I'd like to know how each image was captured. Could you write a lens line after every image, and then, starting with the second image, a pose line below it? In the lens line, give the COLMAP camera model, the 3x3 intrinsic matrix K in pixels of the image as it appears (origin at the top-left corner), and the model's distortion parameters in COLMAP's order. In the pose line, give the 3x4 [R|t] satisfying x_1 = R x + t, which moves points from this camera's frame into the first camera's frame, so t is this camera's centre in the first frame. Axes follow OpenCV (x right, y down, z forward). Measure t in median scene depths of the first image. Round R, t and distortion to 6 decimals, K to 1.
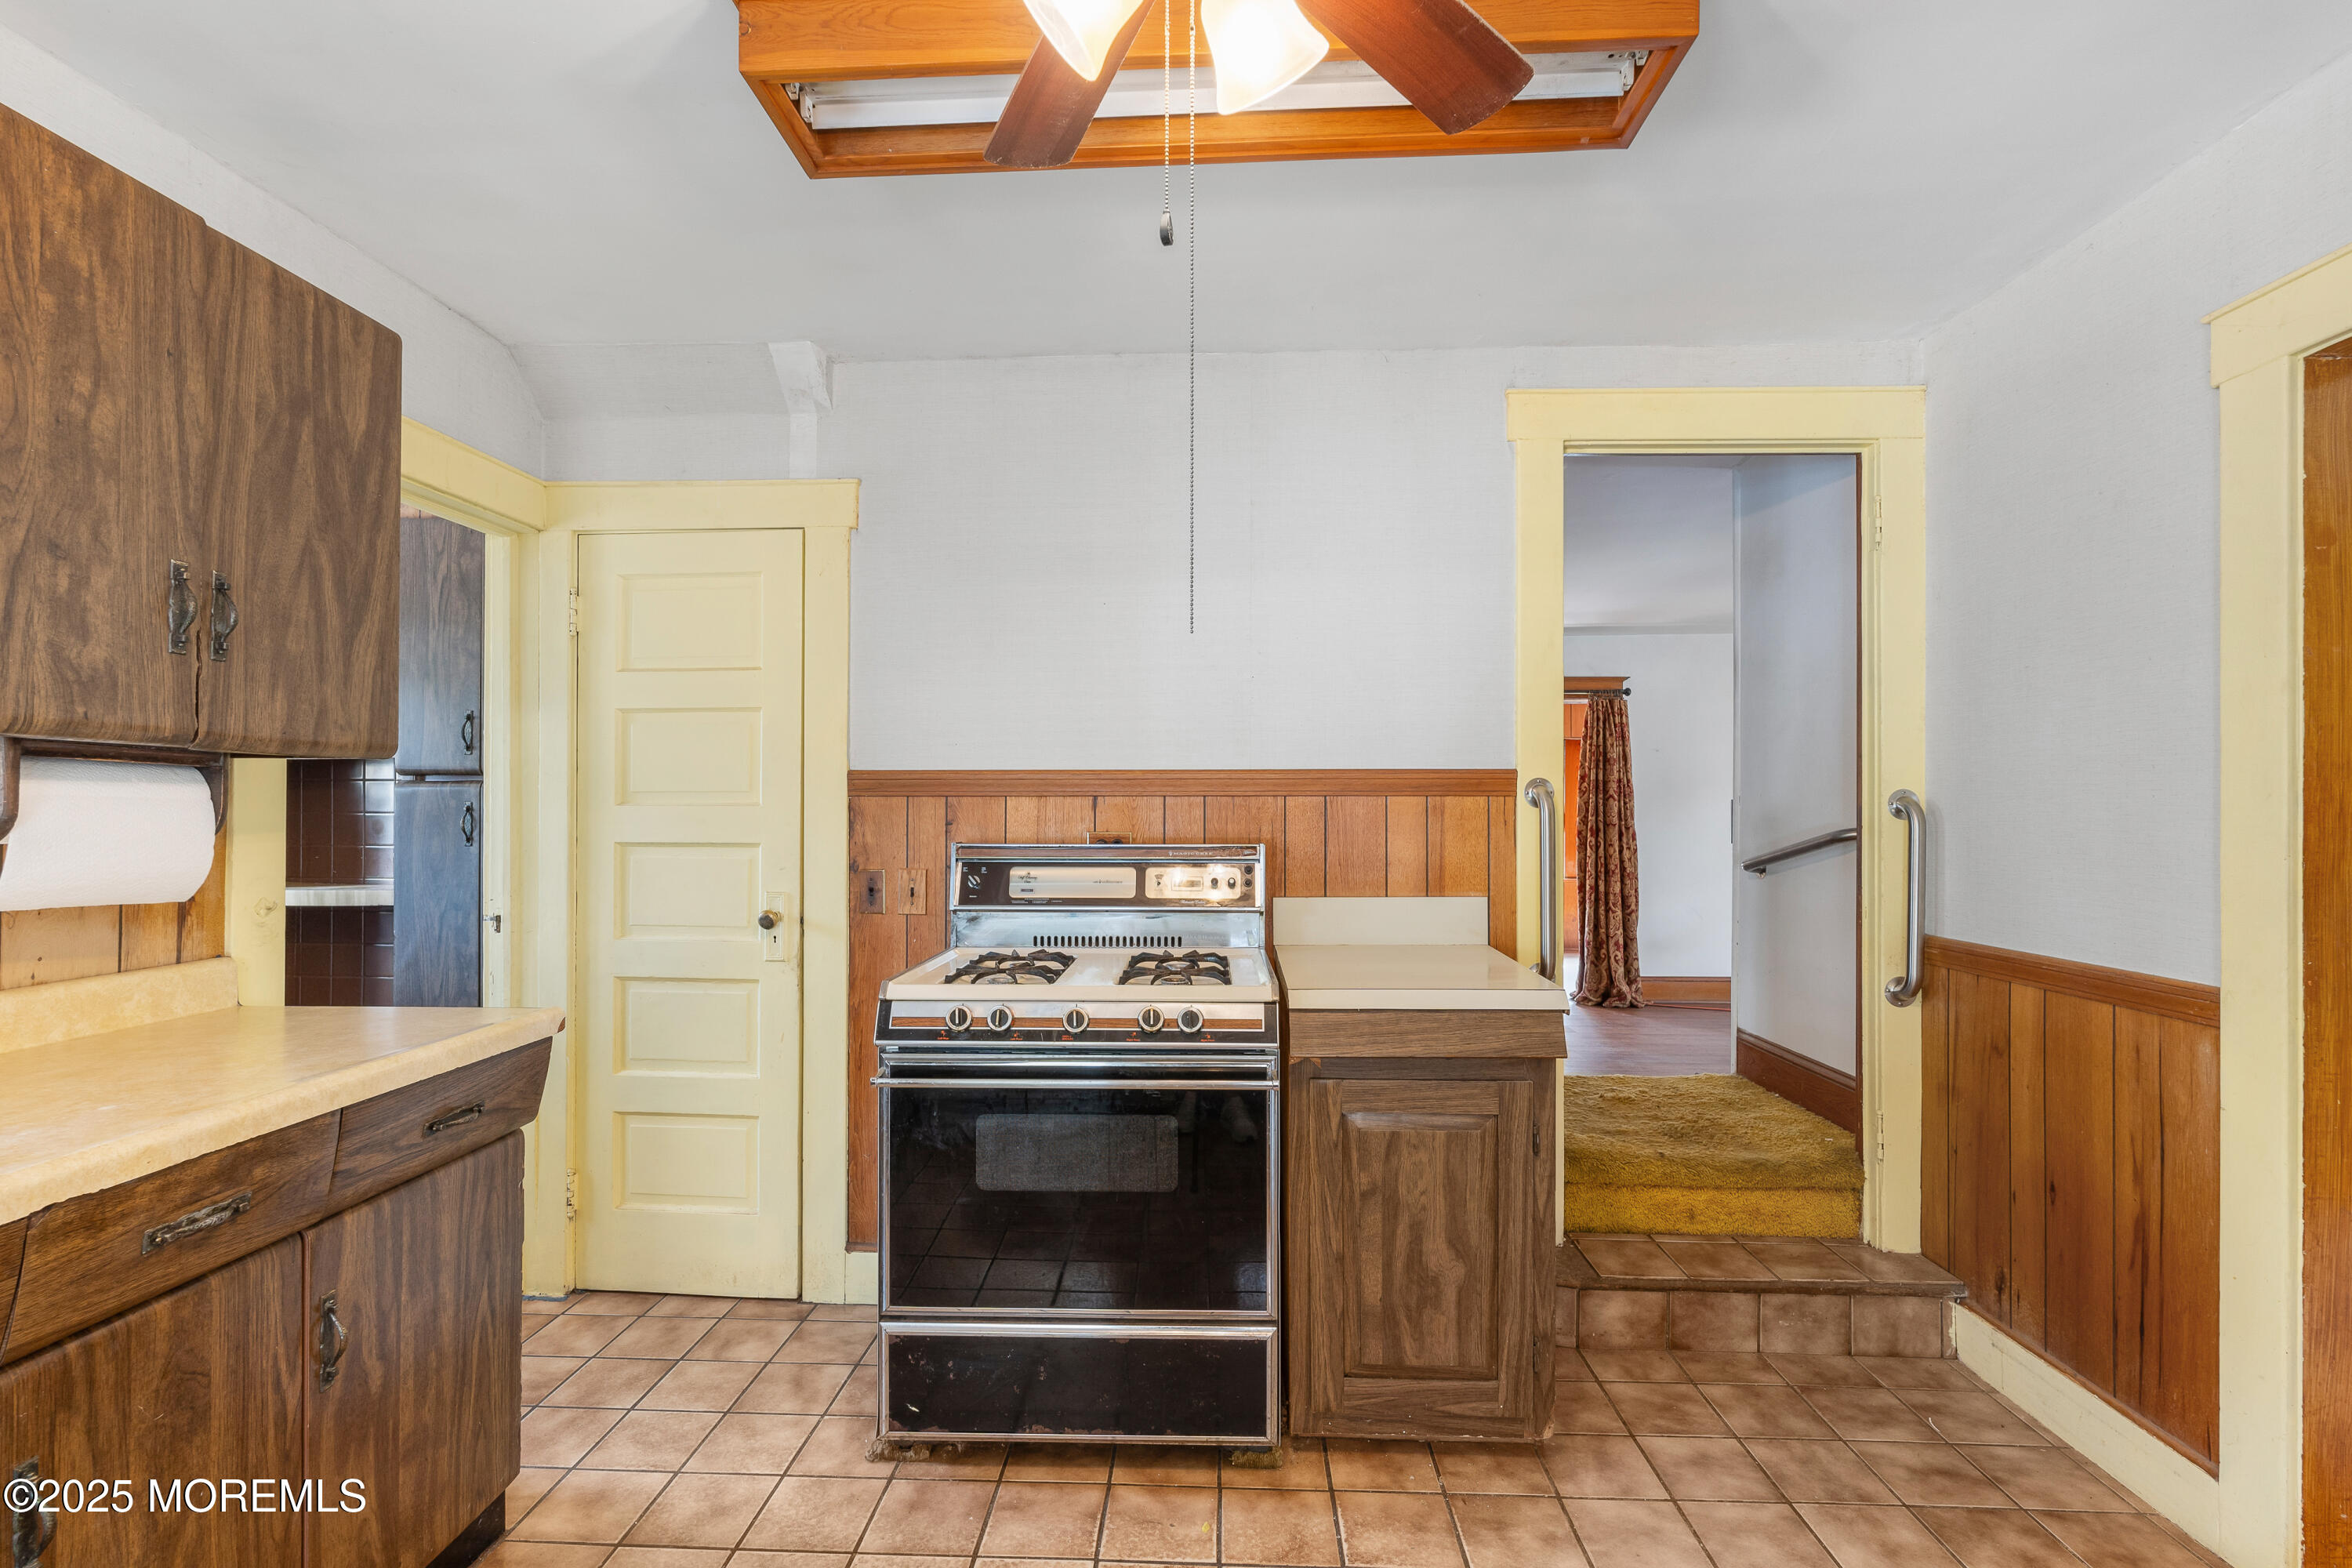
lens RADIAL K [[1118.5, 0, 1174.7], [0, 1118.5, 798.8], [0, 0, 1]] dist [0.000506, 0.000020]
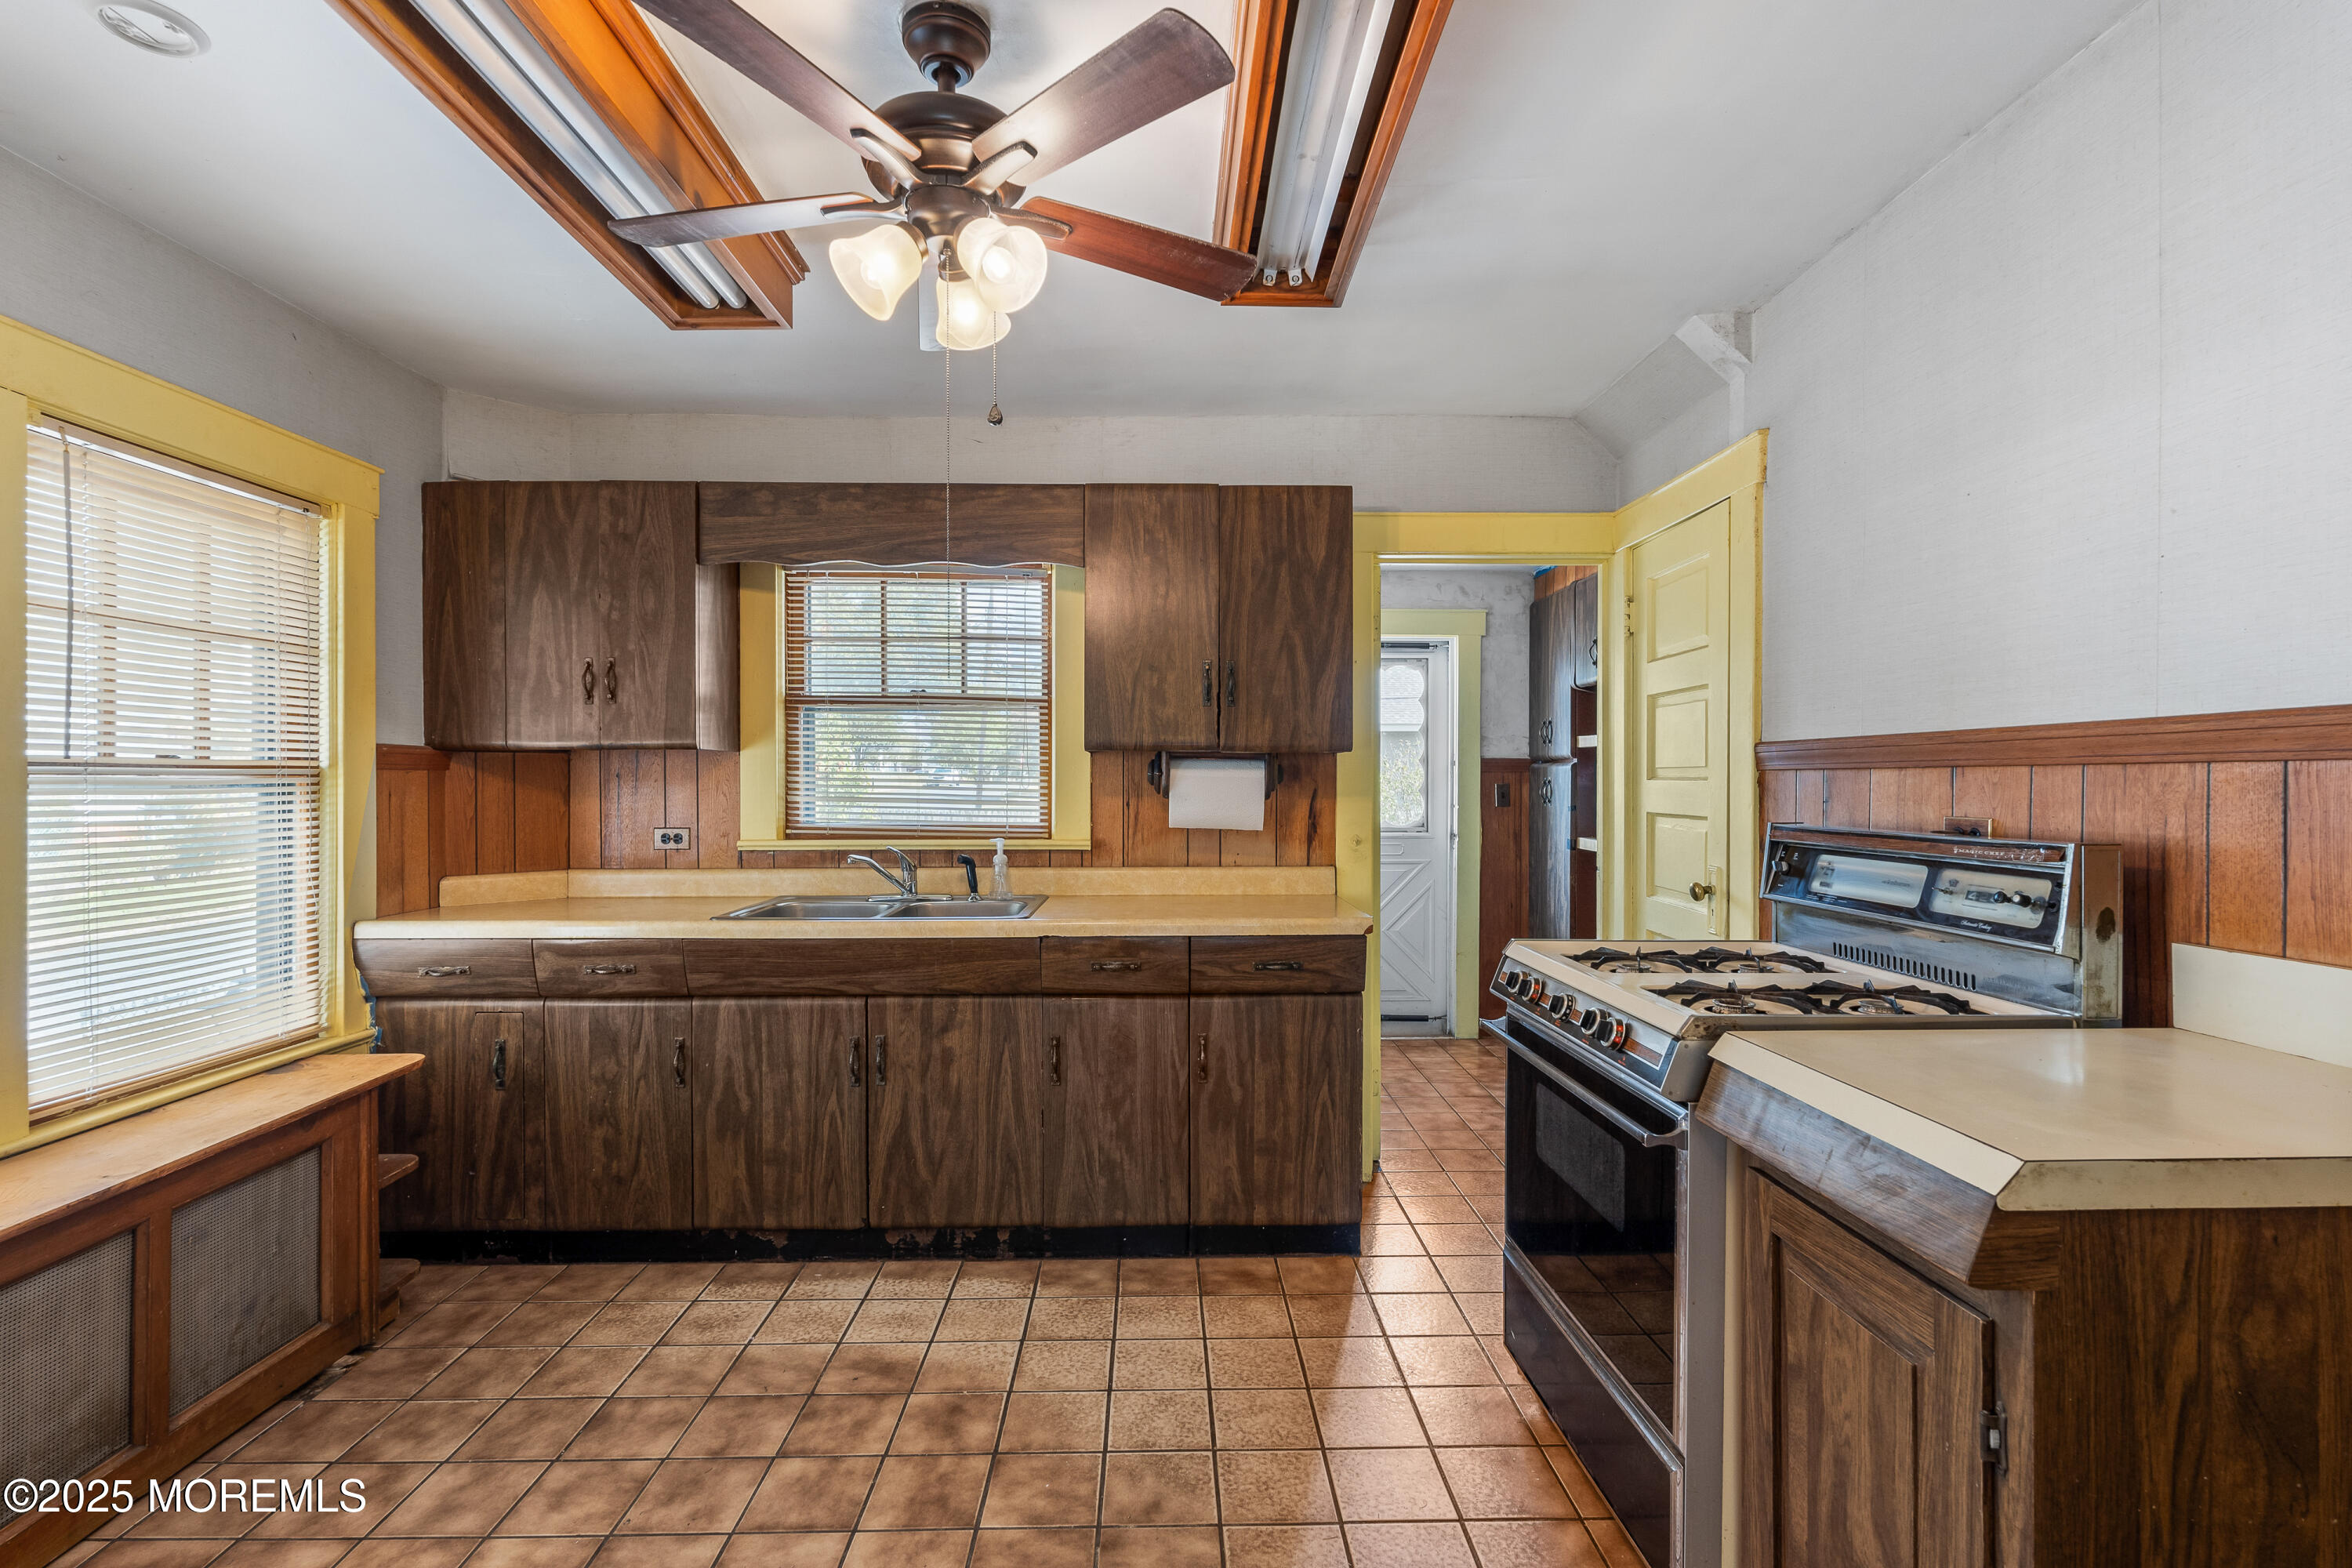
lens RADIAL K [[1089.3, 0, 1176.0], [0, 1089.3, 784.0], [0, 0, 1]] dist [0.020163, 0.000101]
pose [[0.066139, 0.004949, -0.997798, 0.947396], [0.009507, 0.999939, 0.005590, 0.000406], [0.997765, -0.009856, 0.066088, 0.710376]]
